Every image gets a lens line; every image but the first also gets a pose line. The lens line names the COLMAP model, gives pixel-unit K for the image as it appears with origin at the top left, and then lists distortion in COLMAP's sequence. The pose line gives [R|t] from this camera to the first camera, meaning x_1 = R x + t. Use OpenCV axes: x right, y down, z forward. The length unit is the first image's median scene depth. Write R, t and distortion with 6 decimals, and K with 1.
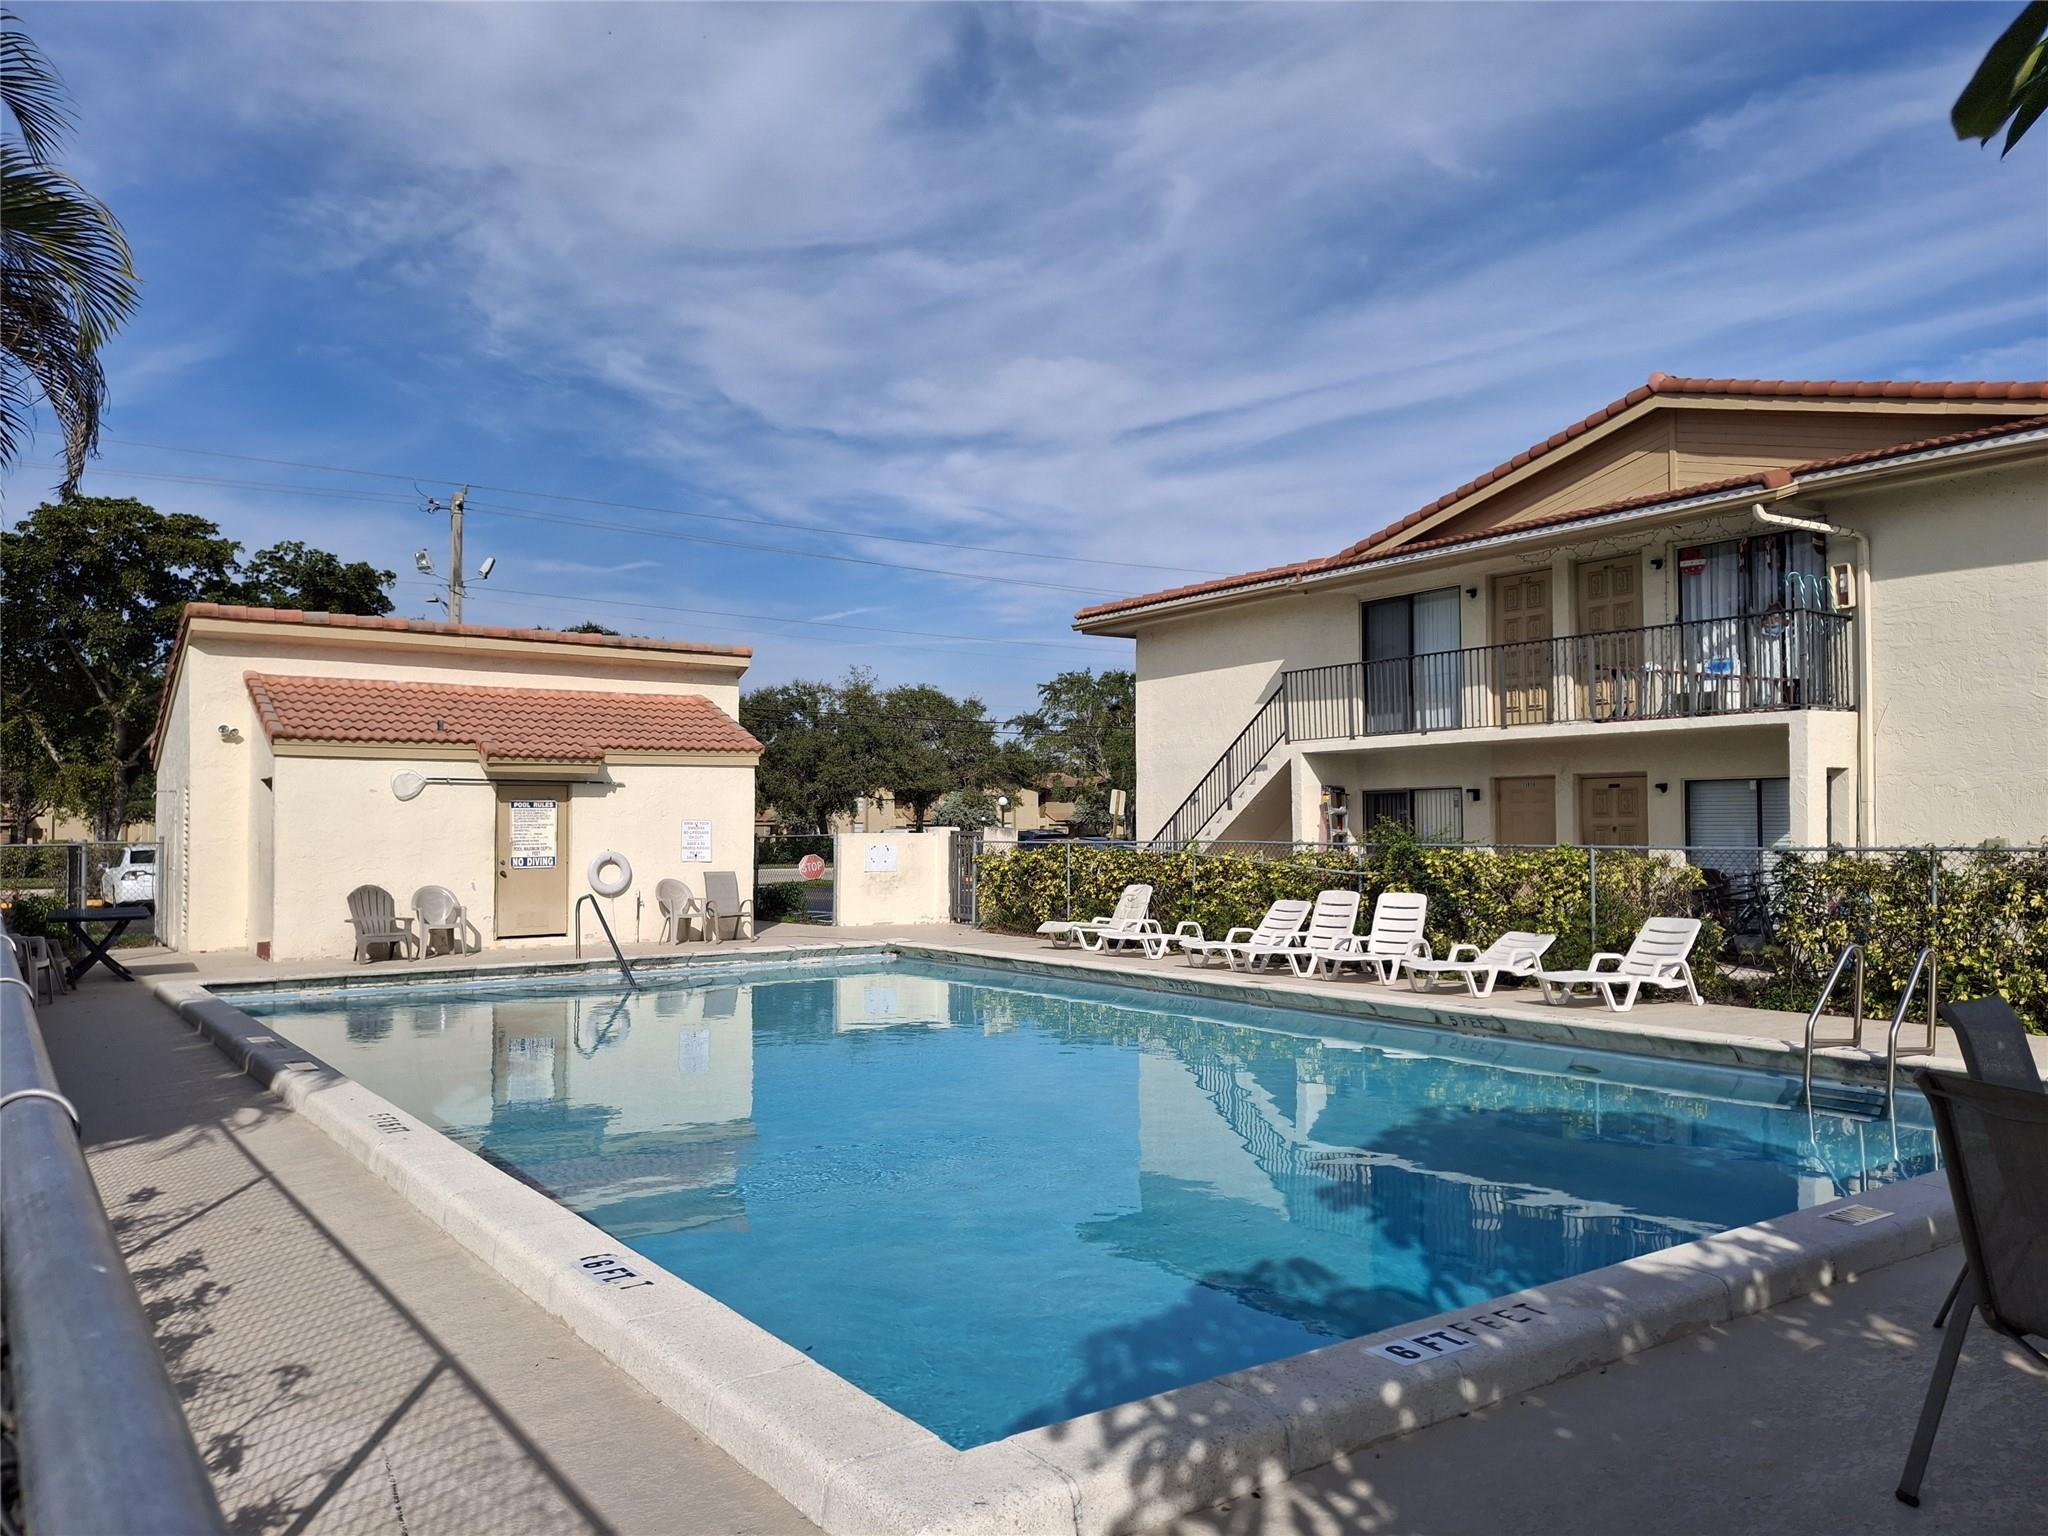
lens RADIAL K [[1503.7, 0, 1024.0], [0, 1503.7, 768.0], [0, 0, 1]] dist [0.001437, 0.000128]
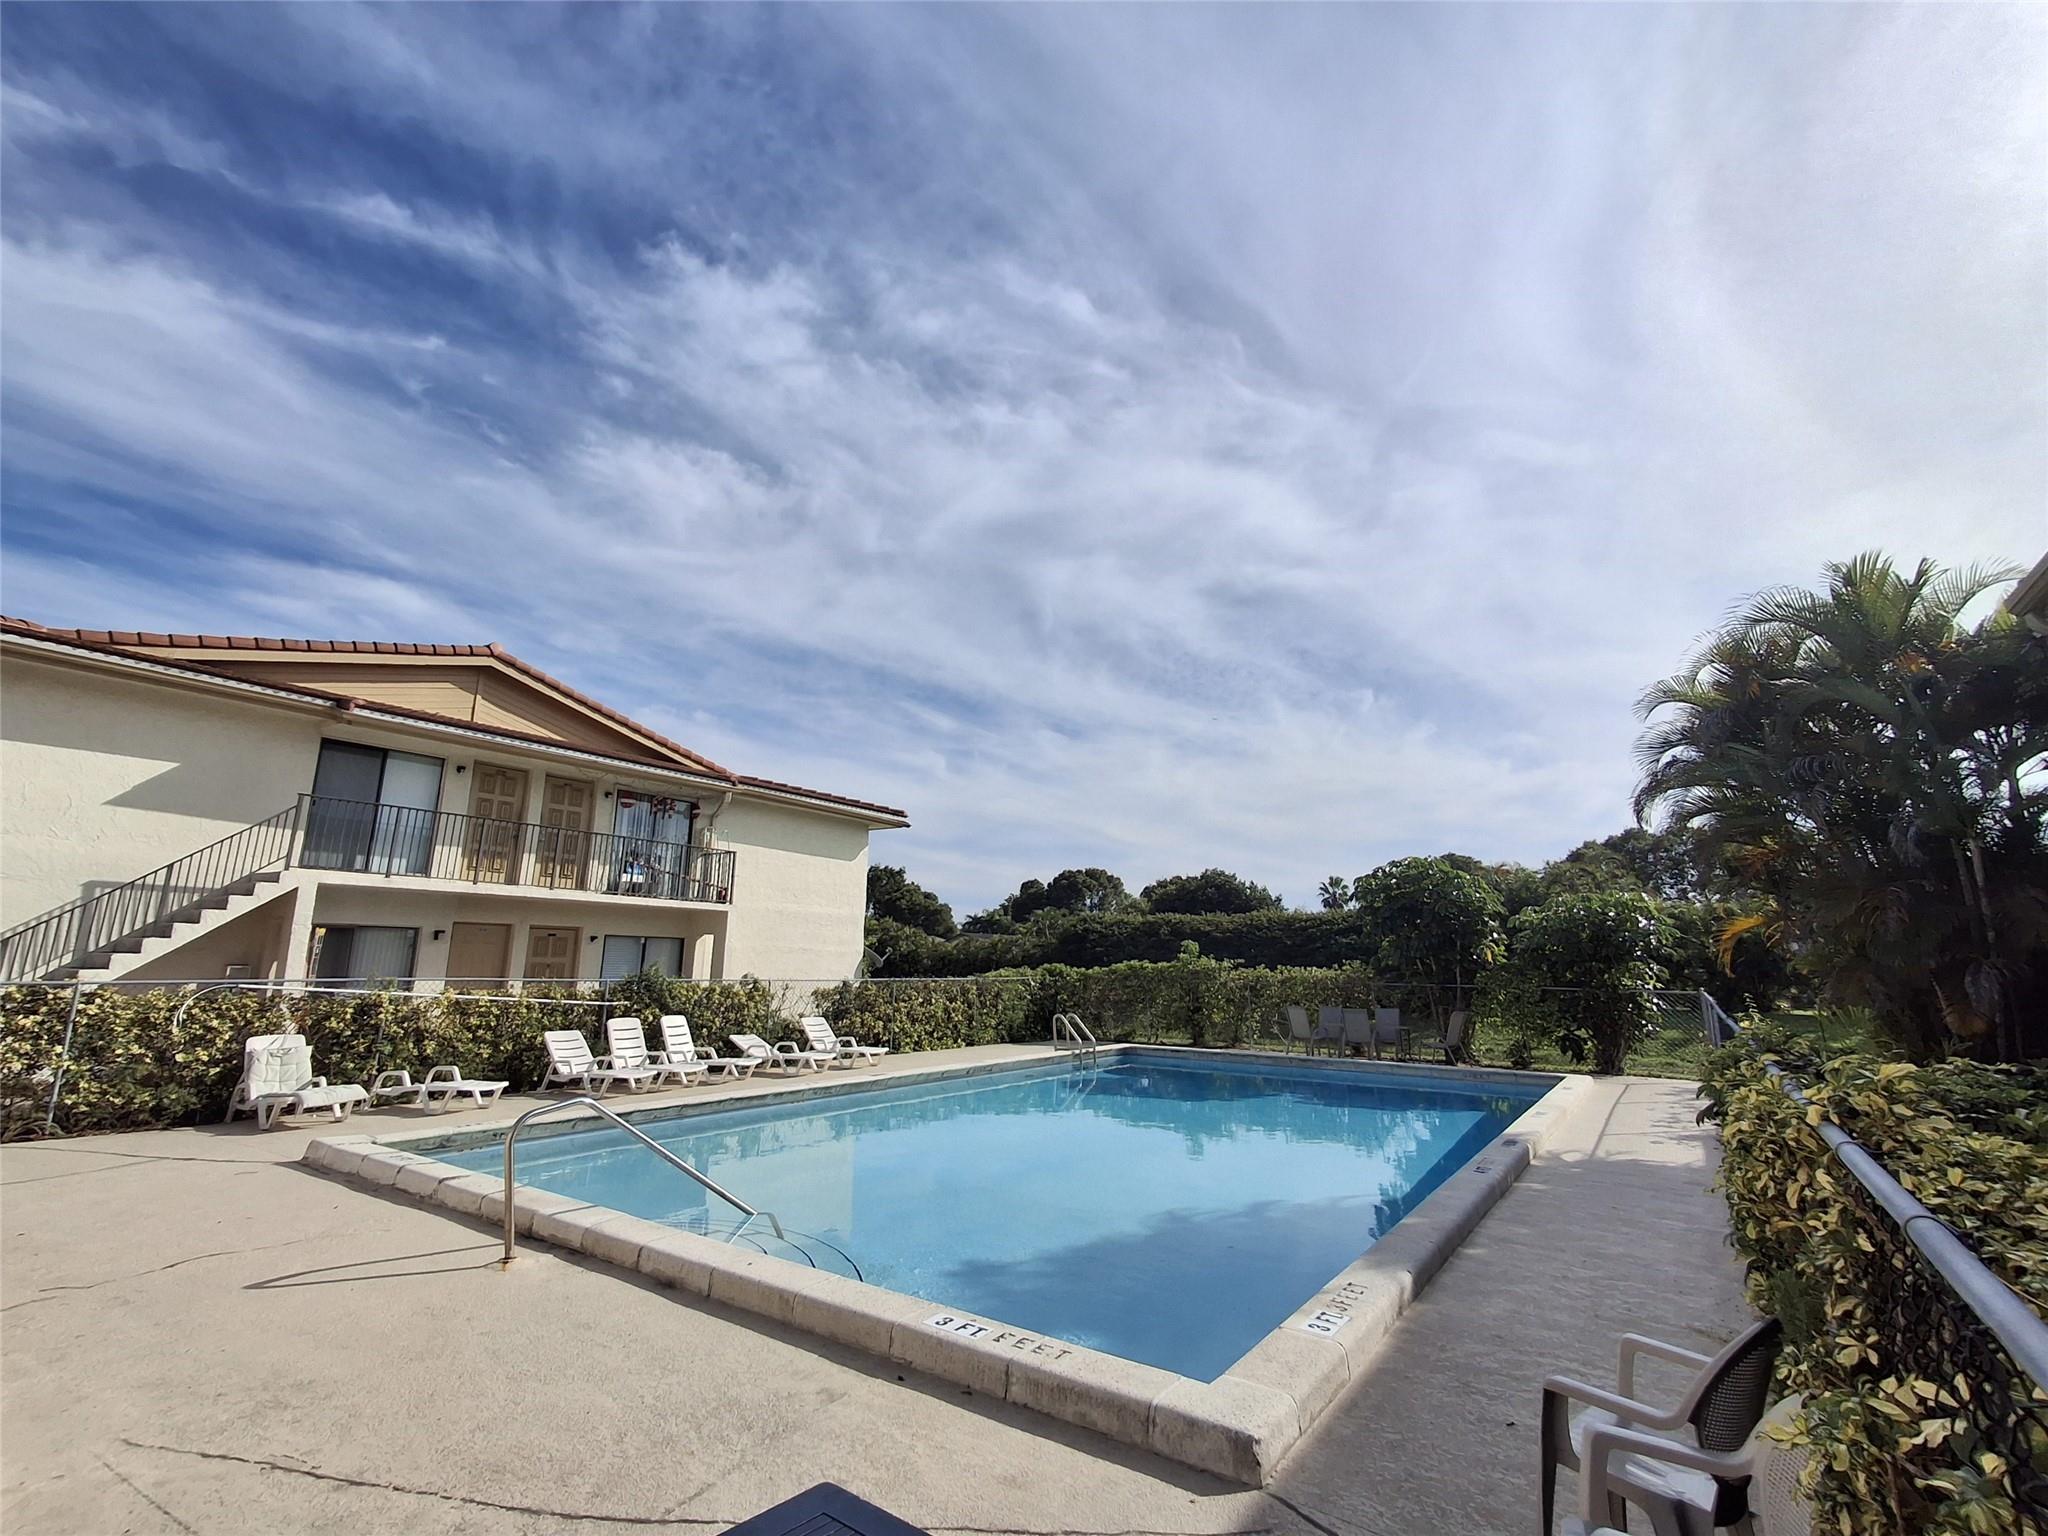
lens RADIAL K [[863.8, 0, 1024.0], [0, 863.8, 768.0], [0, 0, 1]] dist [0.001108, 0.000182]
pose [[-0.331971, 0.209674, 0.919691, -0.520999], [-0.048602, 0.969886, -0.238661, 0.030429], [-0.942037, -0.123927, -0.311783, 0.809571]]
